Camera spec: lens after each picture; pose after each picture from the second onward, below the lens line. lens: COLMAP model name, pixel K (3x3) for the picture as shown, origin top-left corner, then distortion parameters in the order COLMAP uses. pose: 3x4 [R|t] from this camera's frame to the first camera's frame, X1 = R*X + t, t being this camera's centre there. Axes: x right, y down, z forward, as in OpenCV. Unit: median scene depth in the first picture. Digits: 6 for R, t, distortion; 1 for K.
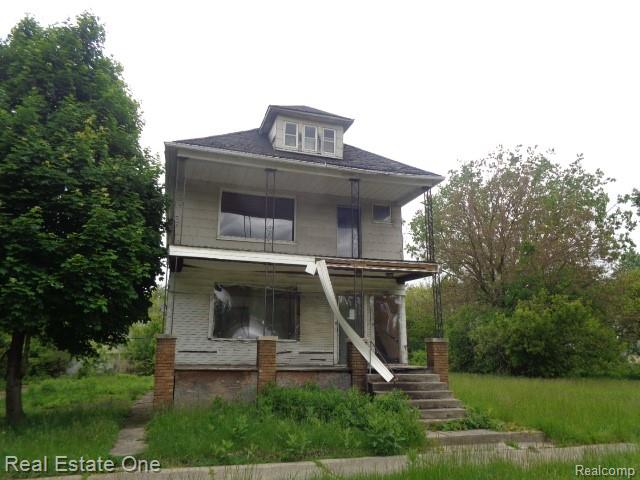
lens RADIAL K [[479.9, 0, 323.7], [0, 479.9, 236.2], [0, 0, 1]] dist [-0.001191, 0.012555]
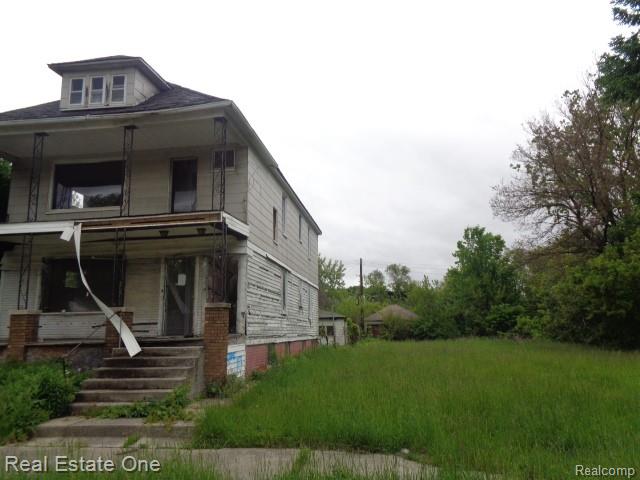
lens RADIAL K [[479.9, 0, 317.3], [0, 479.9, 241.5], [0, 0, 1]] dist [-0.001191, 0.012555]
pose [[0.900705, -0.095381, -0.423831, 0.736441], [0.124221, 0.991412, 0.040875, 0.096626], [0.416293, -0.089465, 0.904818, 0.347568]]
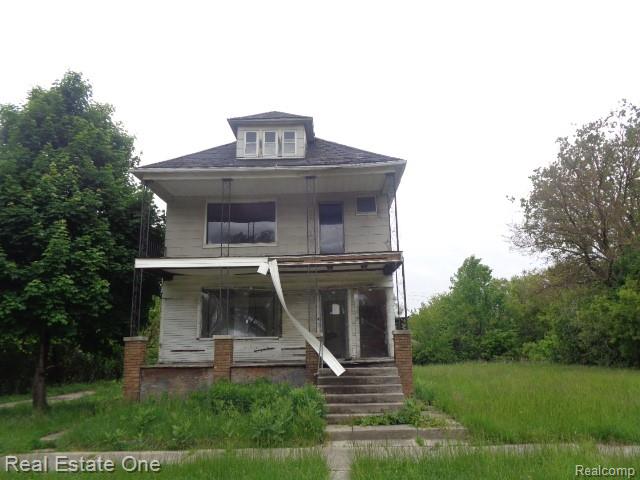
lens RADIAL K [[479.9, 0, 324.0], [0, 479.9, 236.5], [0, 0, 1]] dist [-0.001191, 0.012555]
pose [[0.944849, -0.101969, -0.311227, 0.403955], [0.104775, 0.994466, -0.007740, 0.018335], [0.310293, -0.025296, 0.950304, 0.046734]]
